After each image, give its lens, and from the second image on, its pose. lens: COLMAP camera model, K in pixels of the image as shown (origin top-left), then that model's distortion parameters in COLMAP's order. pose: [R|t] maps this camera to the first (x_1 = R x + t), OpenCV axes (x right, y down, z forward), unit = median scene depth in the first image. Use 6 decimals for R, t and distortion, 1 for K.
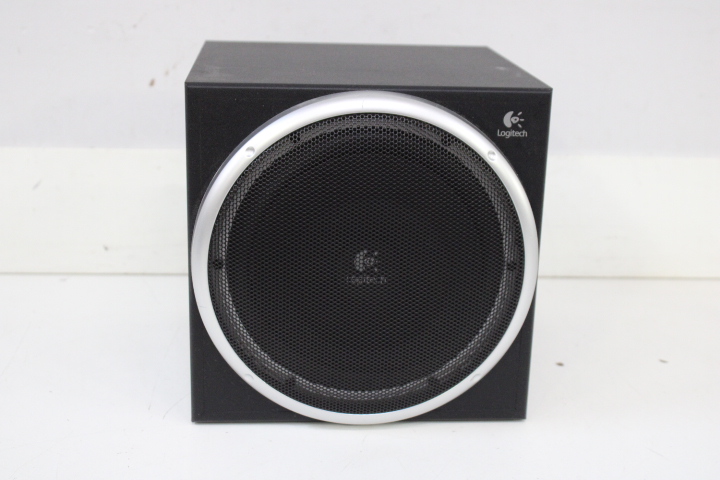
lens RADIAL K [[1048.3, 0, 360.0], [0, 1048.3, 240.0], [0, 0, 1]] dist [-0.061479, 0.009302]
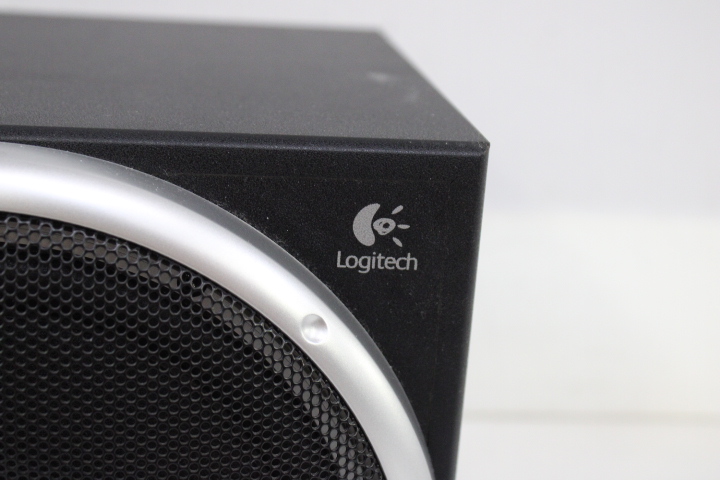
lens RADIAL K [[1048.3, 0, 360.0], [0, 1048.3, 240.0], [0, 0, 1]] dist [-0.061479, 0.009302]
pose [[0.998722, 0.023383, 0.044817, 0.122654], [-0.023830, 0.999671, 0.009461, -0.112653], [-0.044581, -0.010517, 0.998950, 0.631950]]
